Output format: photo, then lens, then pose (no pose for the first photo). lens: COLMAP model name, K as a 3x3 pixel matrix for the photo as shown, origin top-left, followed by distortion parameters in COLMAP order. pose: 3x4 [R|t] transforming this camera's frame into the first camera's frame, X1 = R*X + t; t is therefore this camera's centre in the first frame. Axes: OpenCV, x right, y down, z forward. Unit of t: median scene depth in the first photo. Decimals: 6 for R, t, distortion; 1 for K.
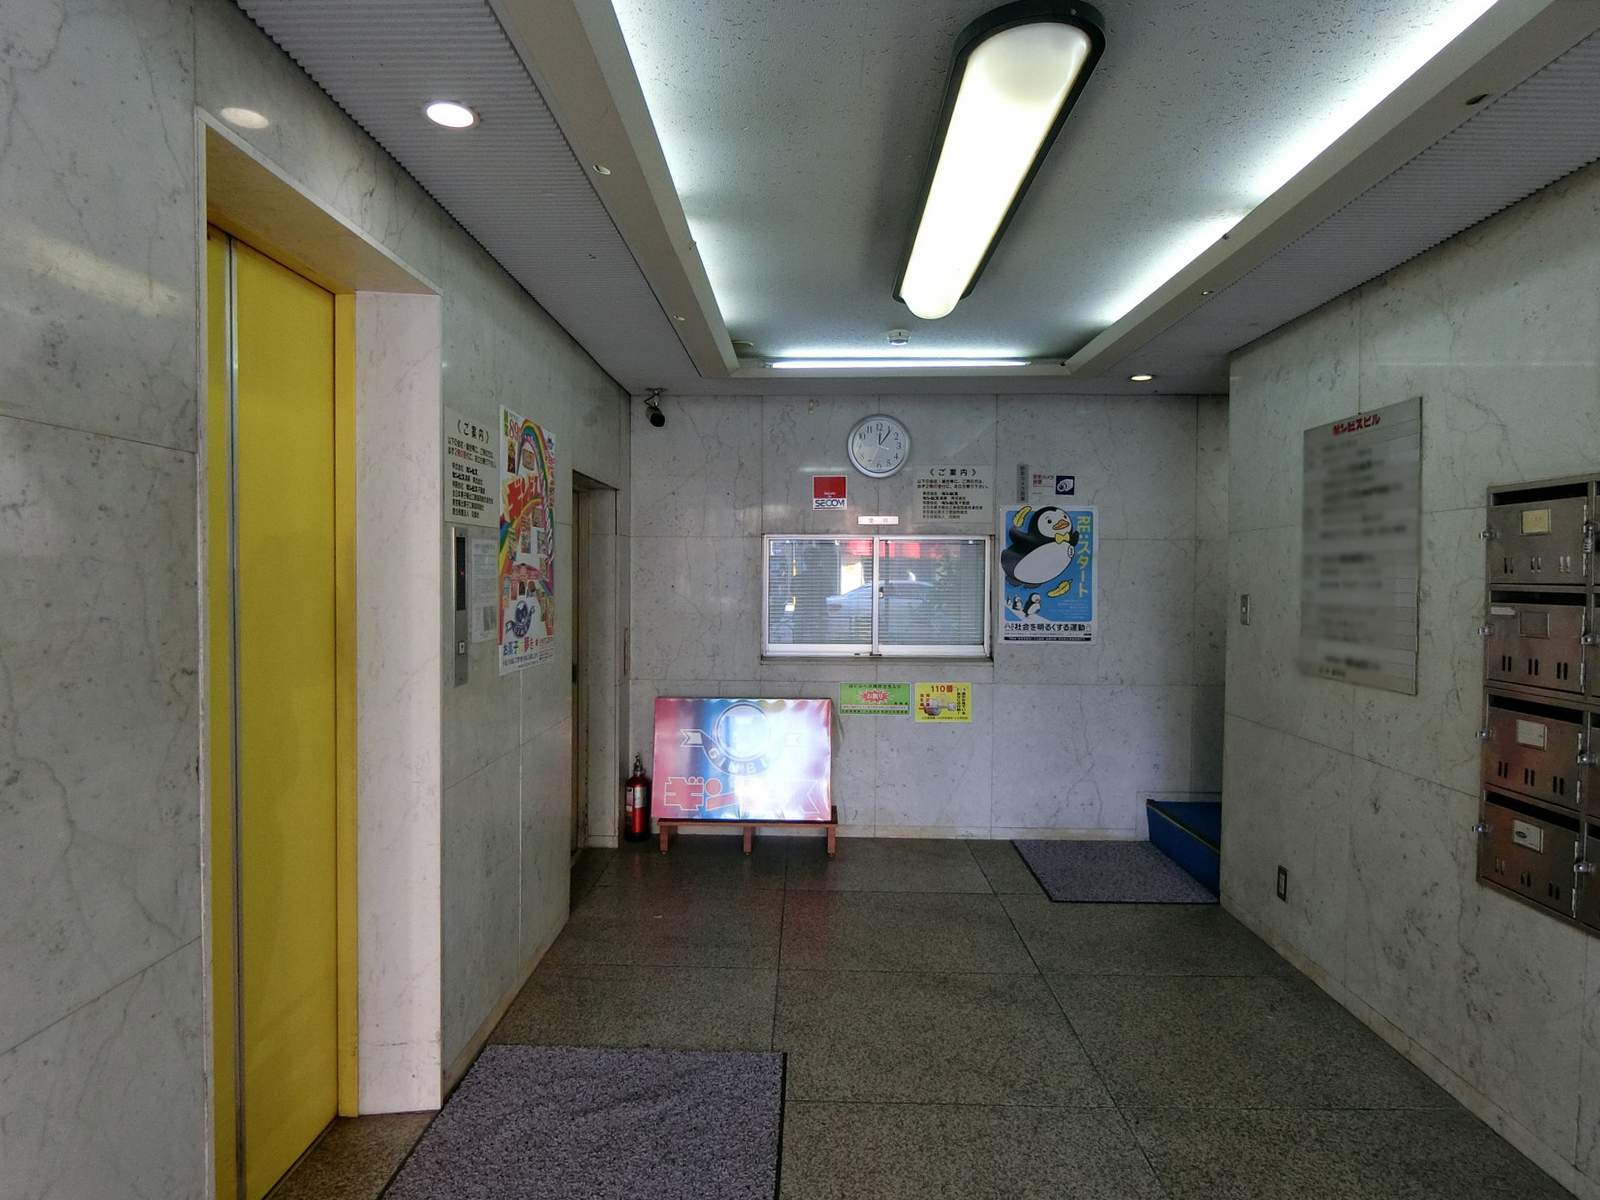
lens RADIAL K [[890.6, 0, 798.2], [0, 890.6, 600.6], [0, 0, 1]] dist [-0.011718, -0.010400]
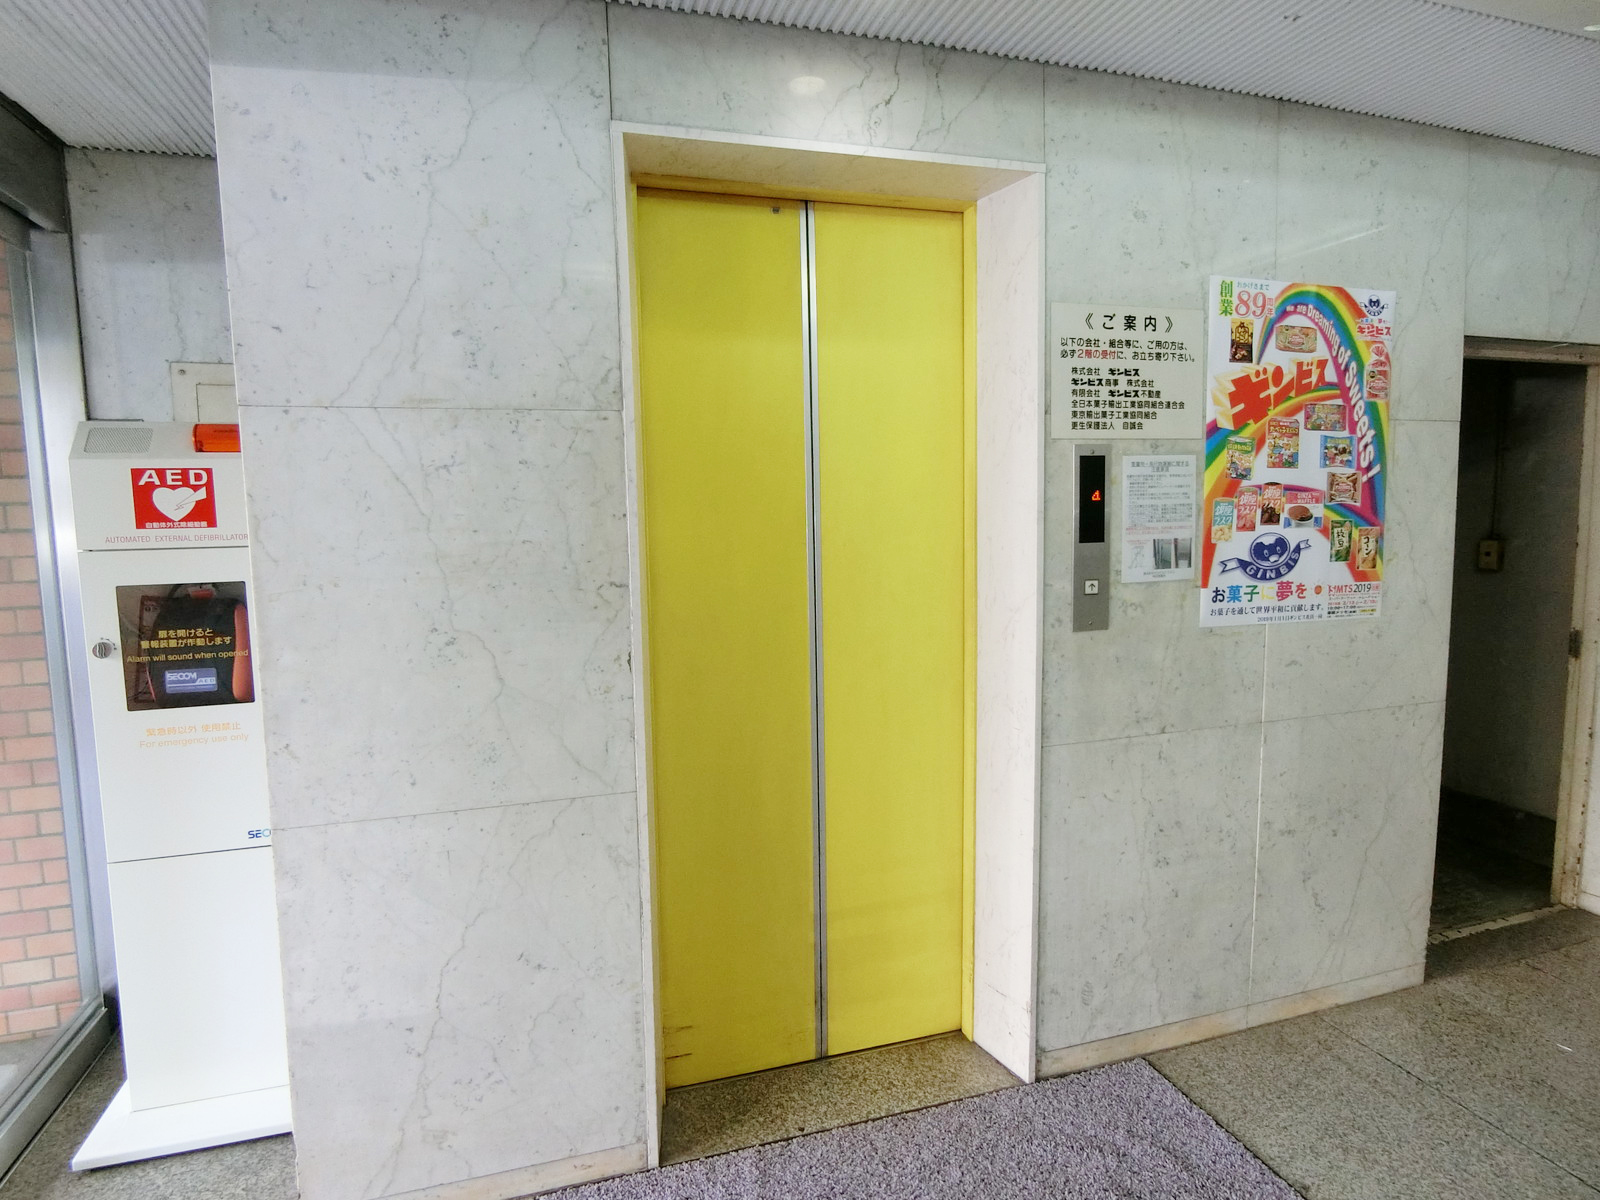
lens RADIAL K [[890.6, 0, 794.9], [0, 890.6, 603.3], [0, 0, 1]] dist [-0.011718, -0.010400]
pose [[0.309832, 0.082010, -0.947248, 0.608387], [-0.005347, 0.996408, 0.084517, -0.002862], [0.950776, -0.021121, 0.309157, 0.839939]]
